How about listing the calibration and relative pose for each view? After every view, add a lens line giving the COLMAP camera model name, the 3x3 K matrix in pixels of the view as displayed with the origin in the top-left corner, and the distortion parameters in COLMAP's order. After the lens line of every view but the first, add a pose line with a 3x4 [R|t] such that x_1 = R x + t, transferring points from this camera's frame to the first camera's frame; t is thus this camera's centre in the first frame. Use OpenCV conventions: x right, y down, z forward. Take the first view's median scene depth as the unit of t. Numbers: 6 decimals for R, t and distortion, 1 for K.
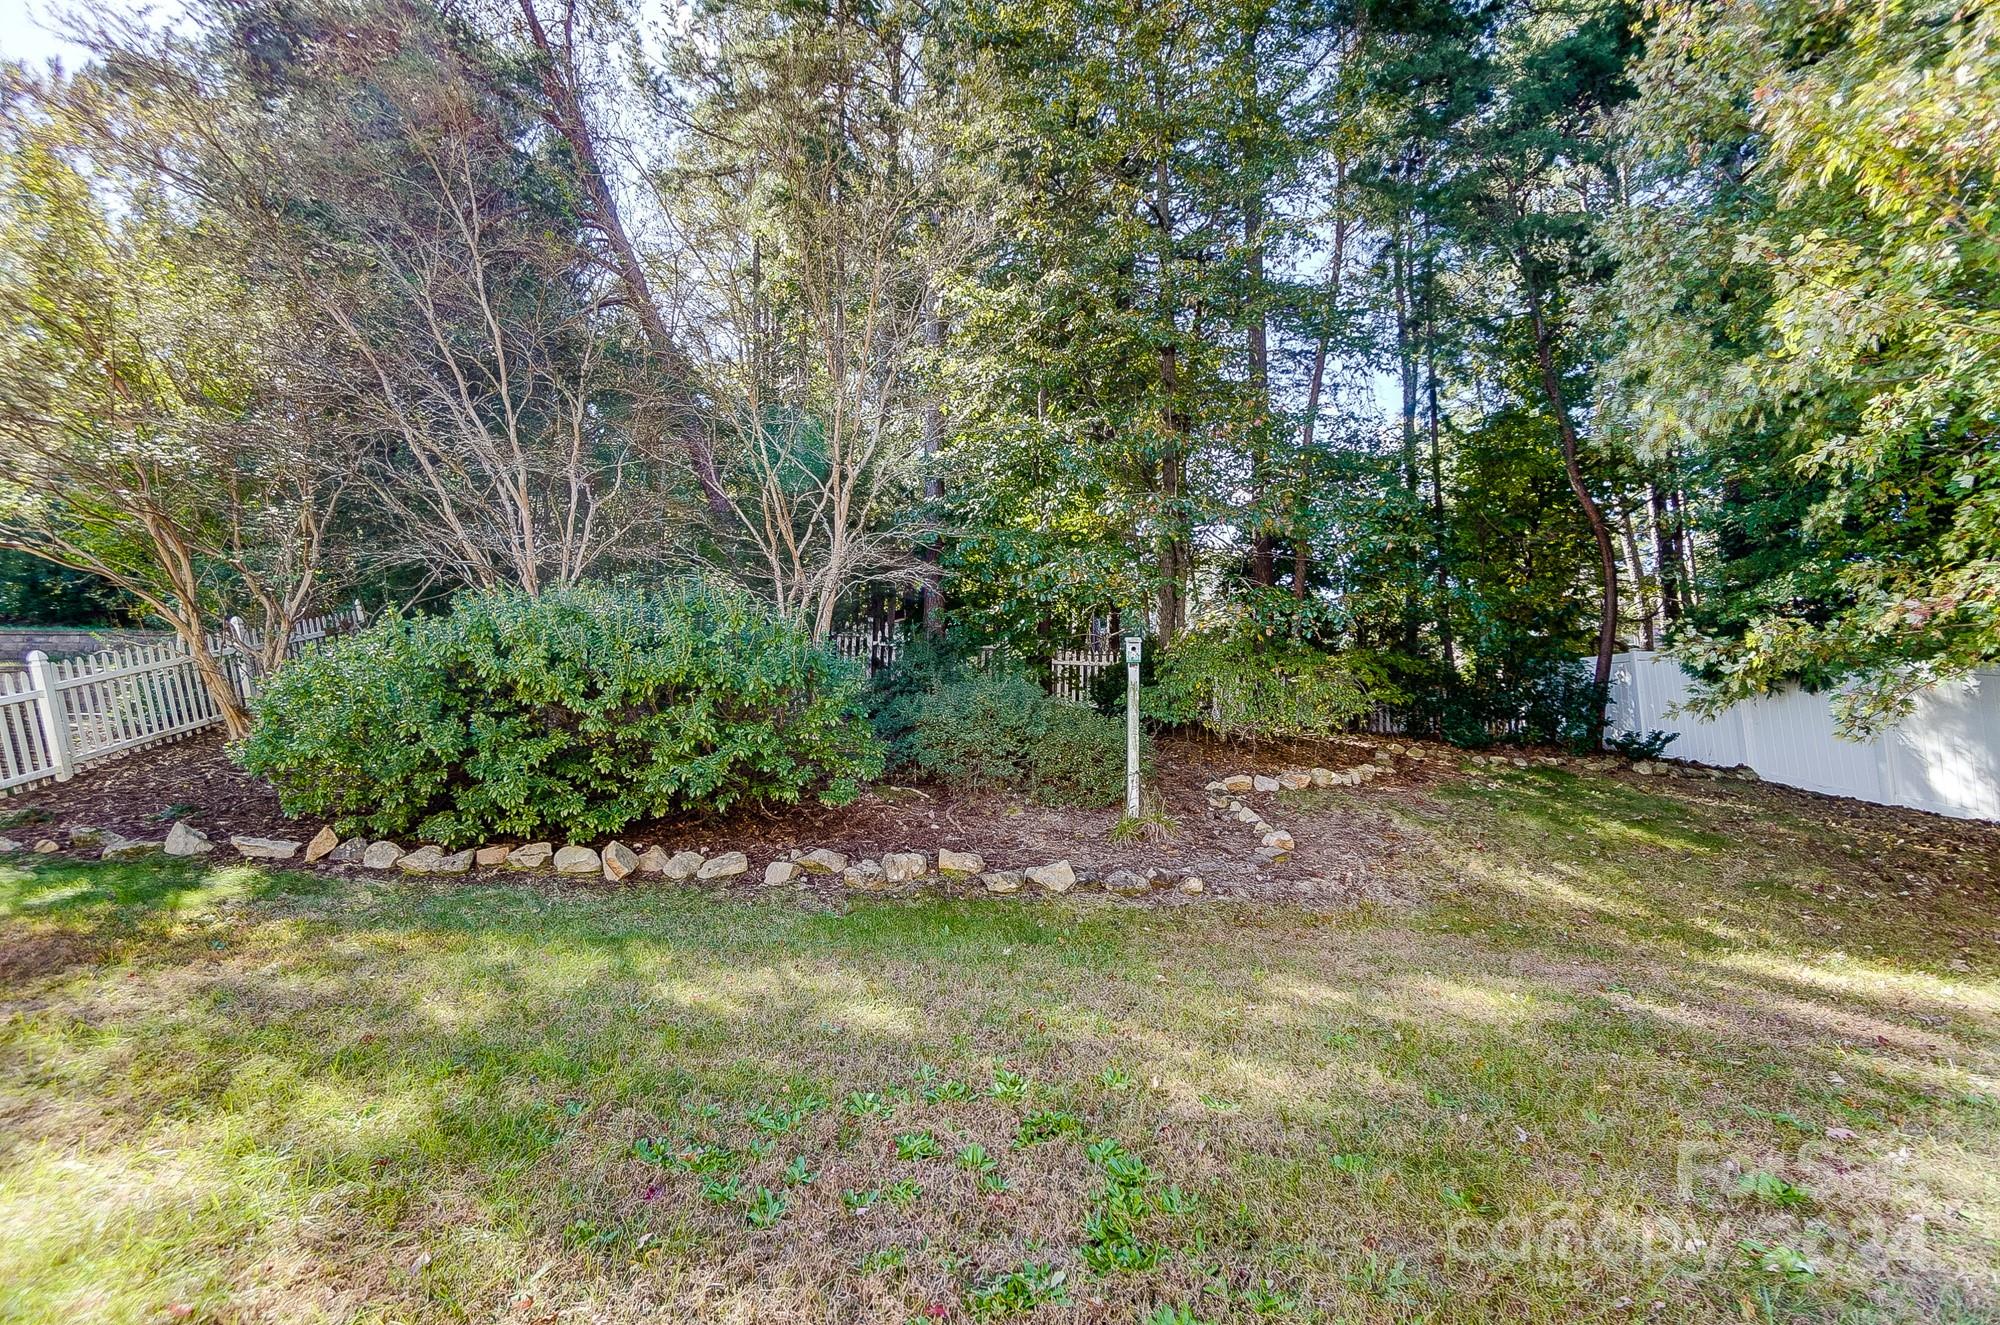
lens RADIAL K [[860.4, 0, 972.9], [0, 860.4, 631.2], [0, 0, 1]] dist [-0.056003, 0.026713]
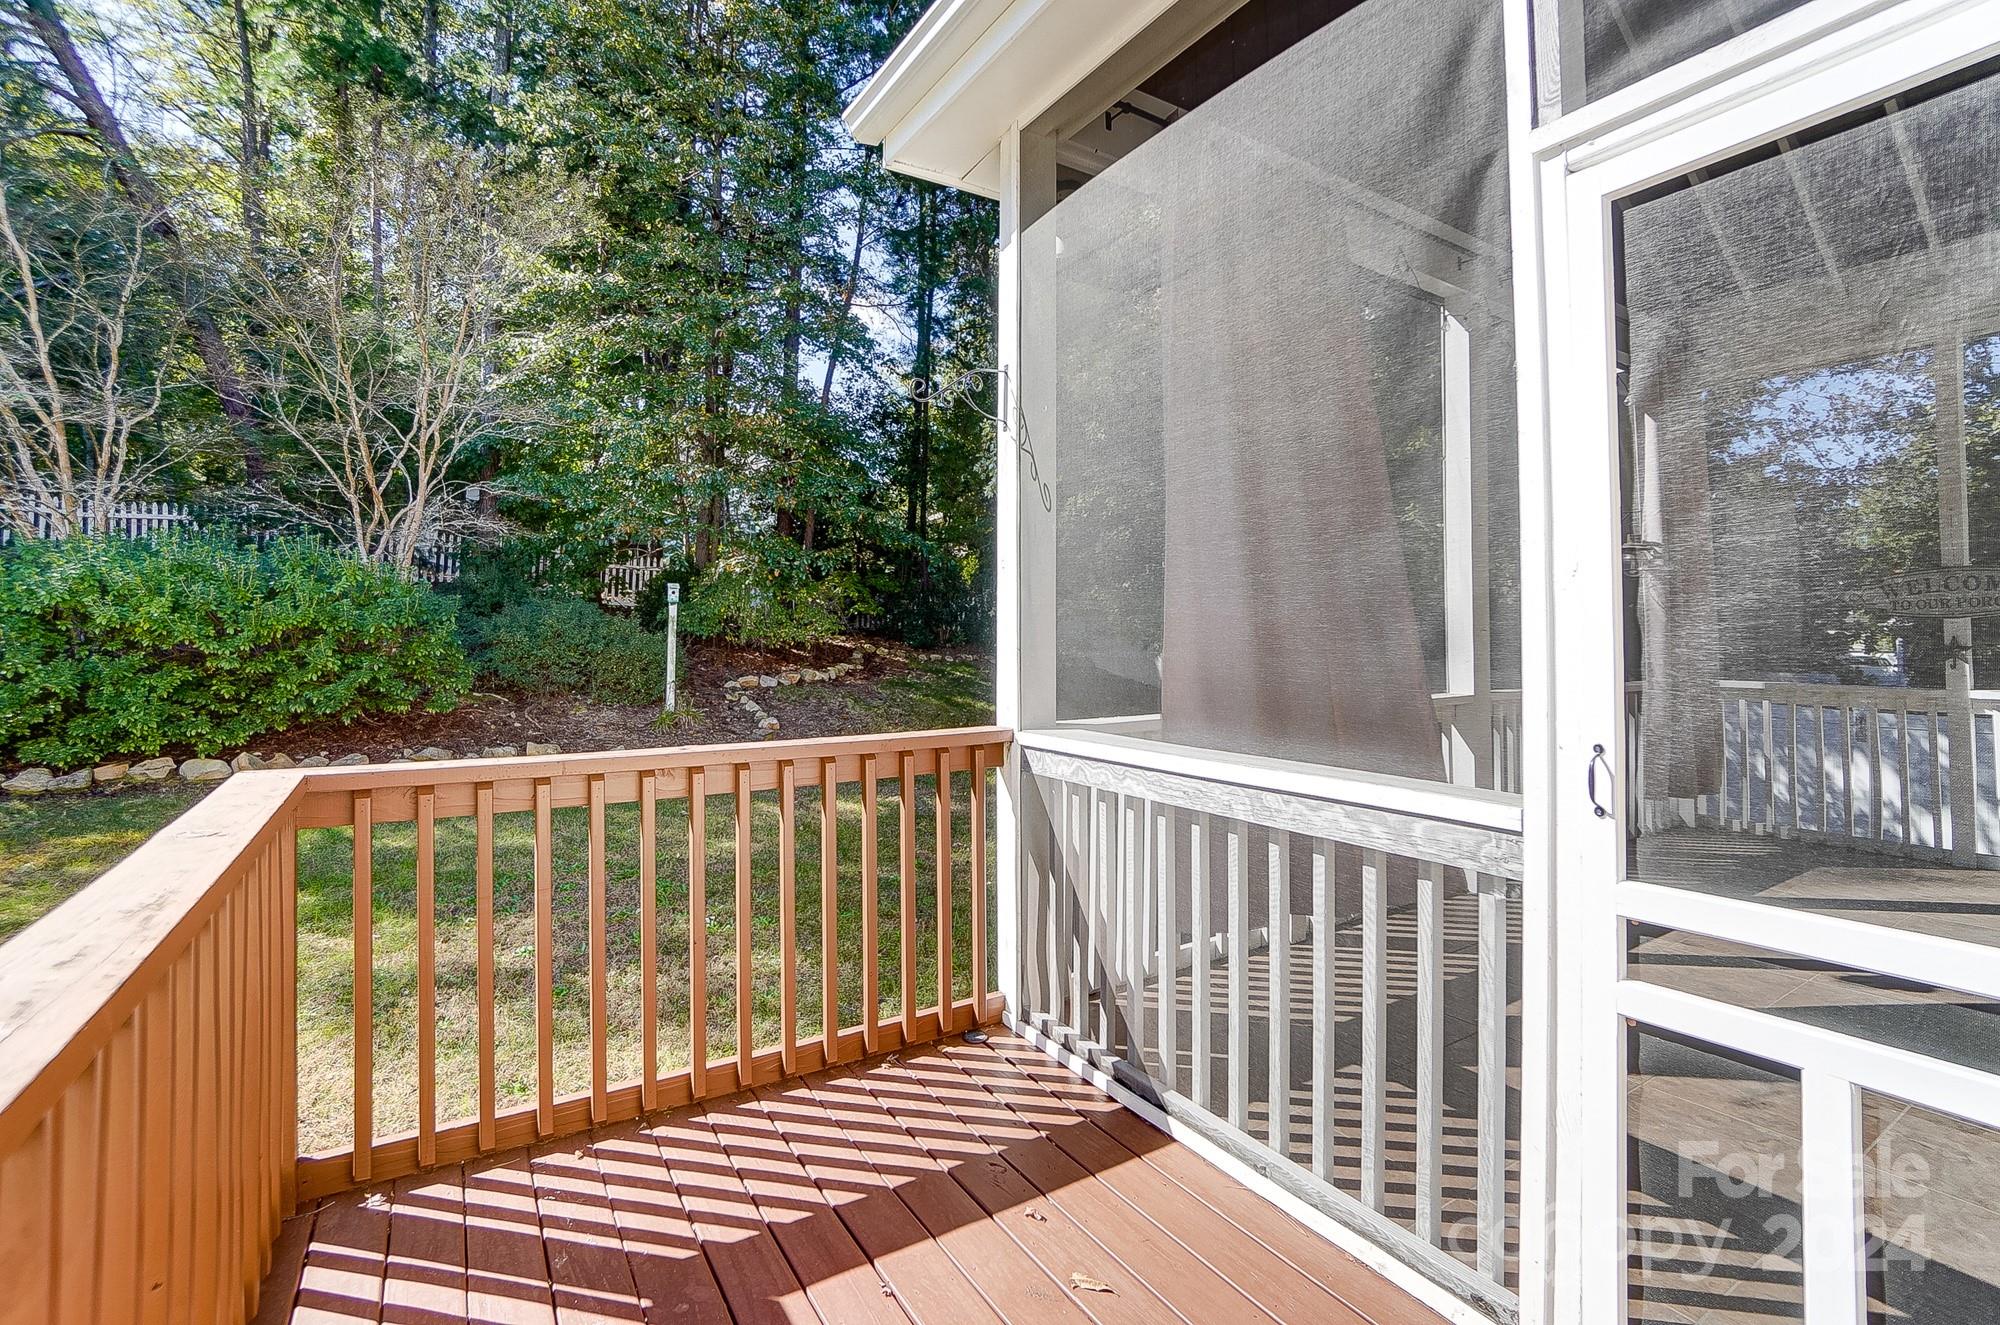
lens RADIAL K [[860.4, 0, 972.9], [0, 860.4, 631.2], [0, 0, 1]] dist [-0.056003, 0.026713]
pose [[0.865409, 0.006904, 0.501019, -0.084386], [-0.085680, 0.987217, 0.134390, -0.139776], [-0.493687, -0.159229, 0.854938, -0.415347]]
